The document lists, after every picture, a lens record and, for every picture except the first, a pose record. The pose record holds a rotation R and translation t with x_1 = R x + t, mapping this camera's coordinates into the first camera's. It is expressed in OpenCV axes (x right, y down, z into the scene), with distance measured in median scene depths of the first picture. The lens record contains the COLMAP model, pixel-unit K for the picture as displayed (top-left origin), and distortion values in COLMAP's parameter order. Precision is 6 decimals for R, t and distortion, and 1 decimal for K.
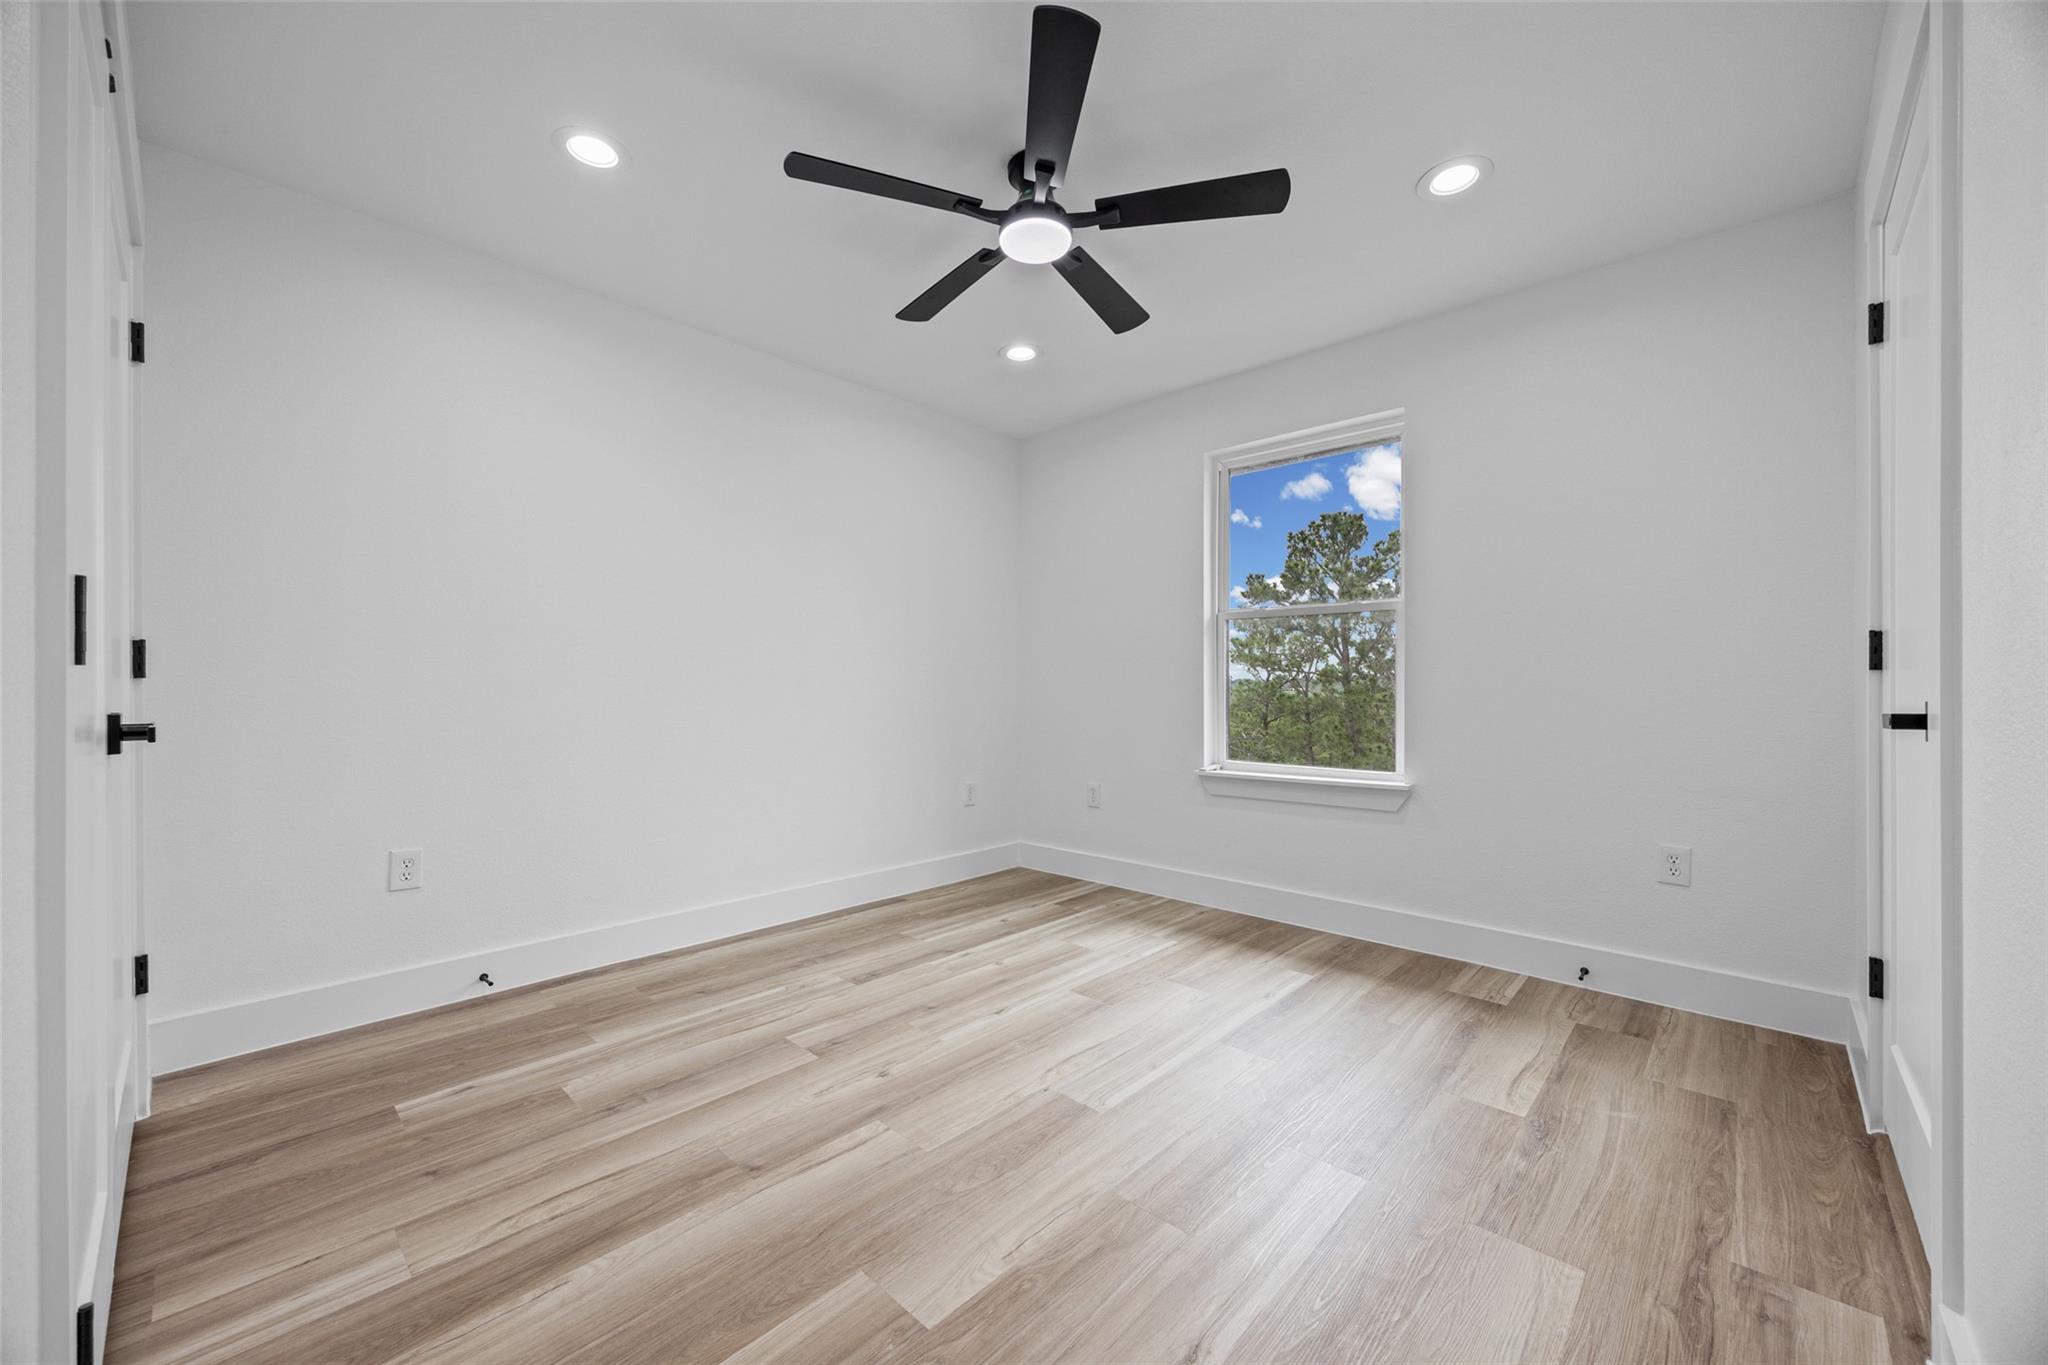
lens RADIAL K [[790.4, 0, 1025.0], [0, 790.4, 685.3], [0, 0, 1]] dist [-0.003751, 0.000700]
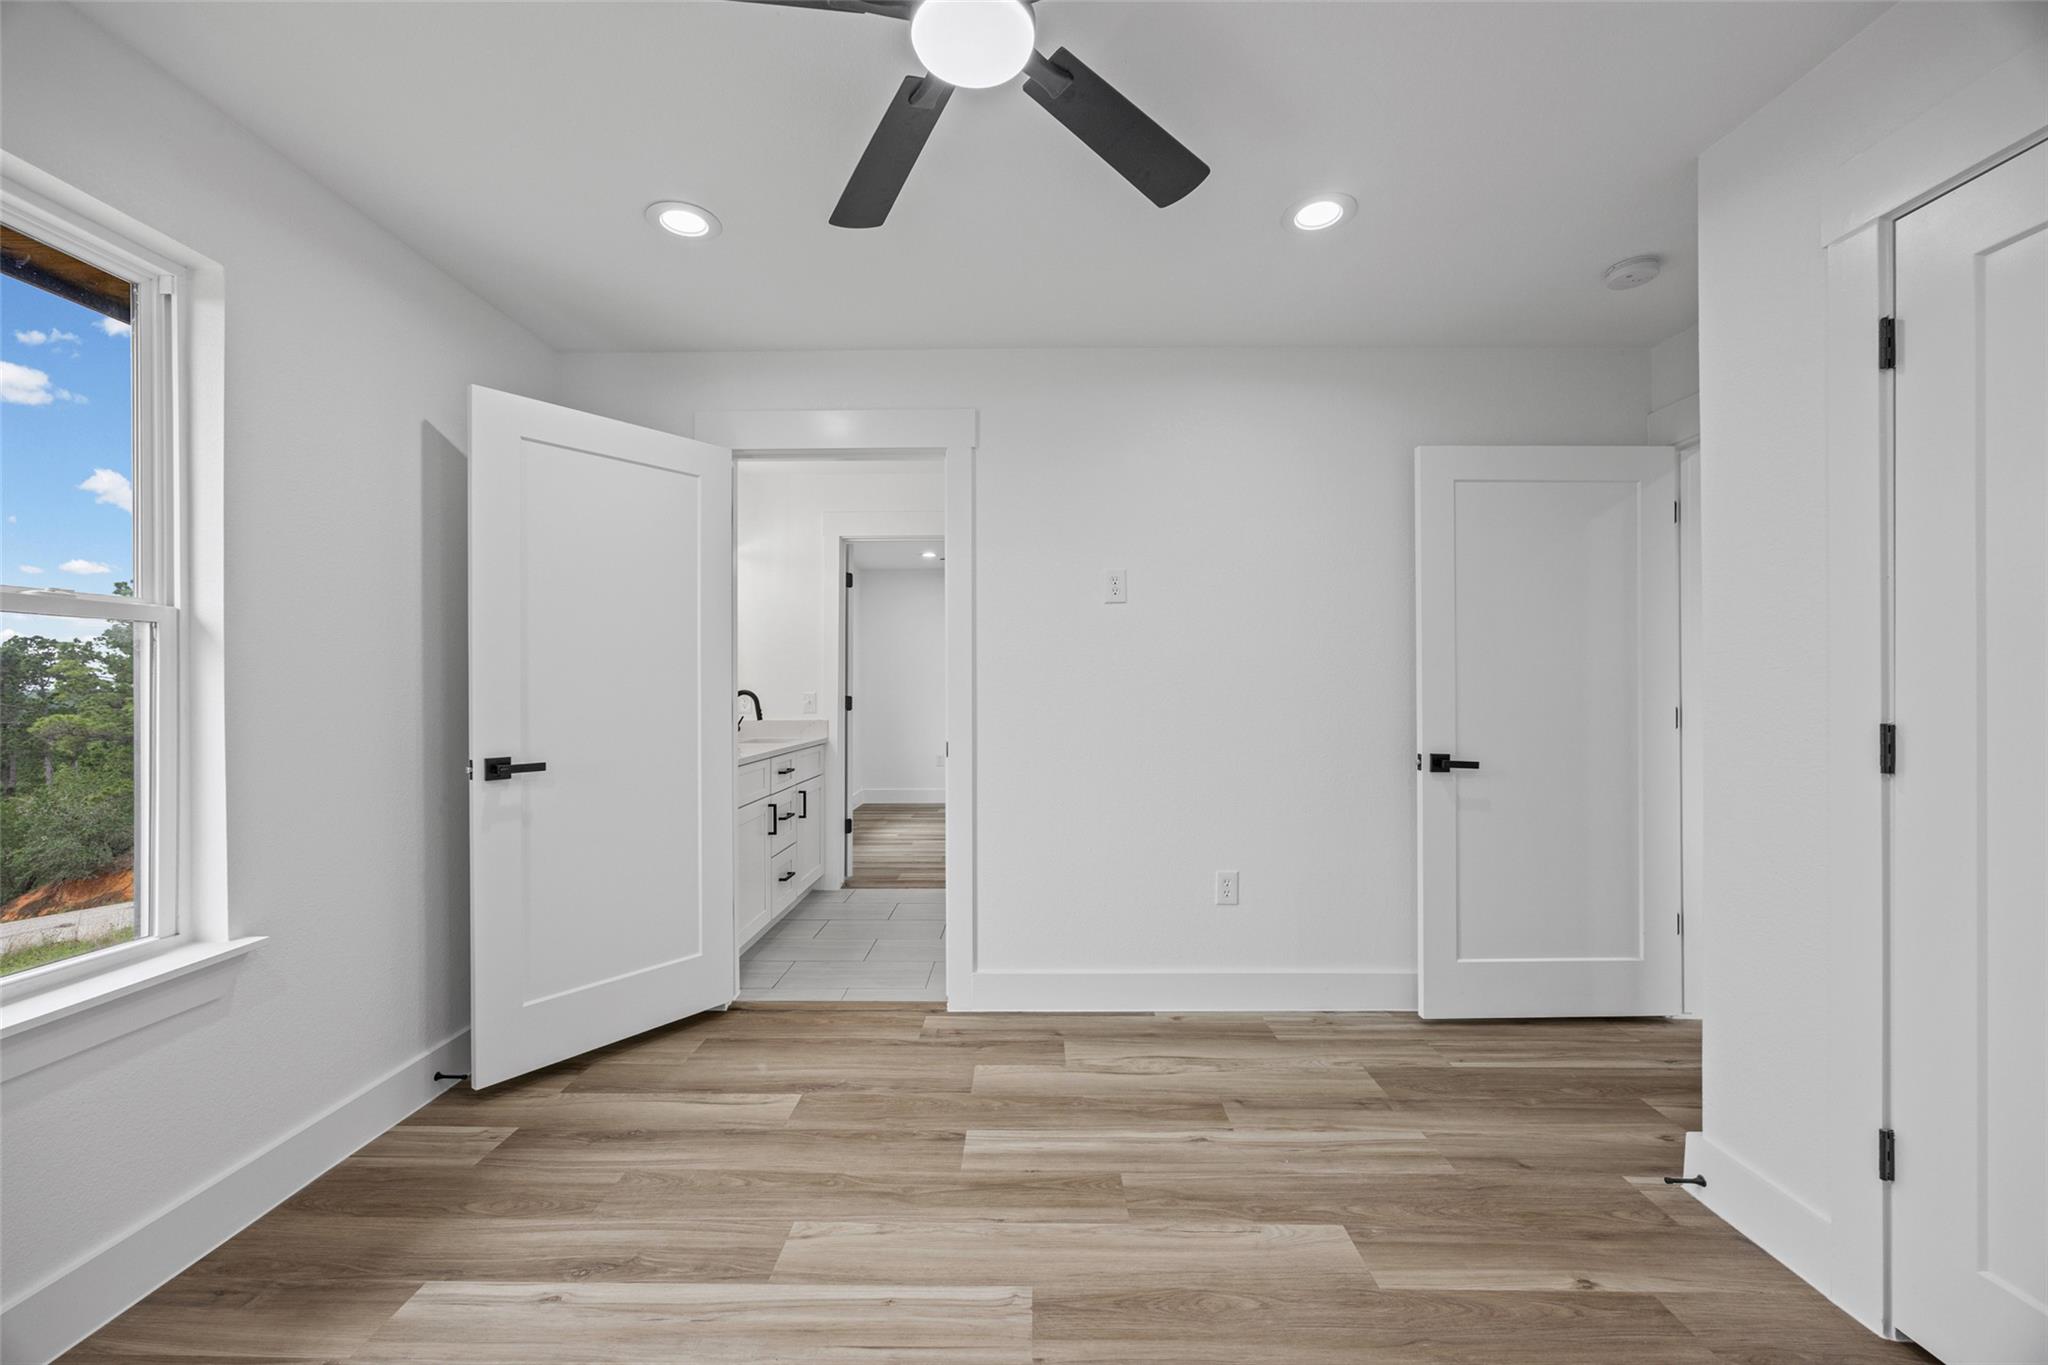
lens RADIAL K [[790.4, 0, 1023.7], [0, 790.4, 689.4], [0, 0, 1]] dist [-0.003751, 0.000700]
pose [[-0.683203, -0.001814, 0.730226, -0.553394], [-0.001611, 0.999998, 0.000977, -0.096949], [-0.730227, -0.000509, -0.683205, 1.737453]]
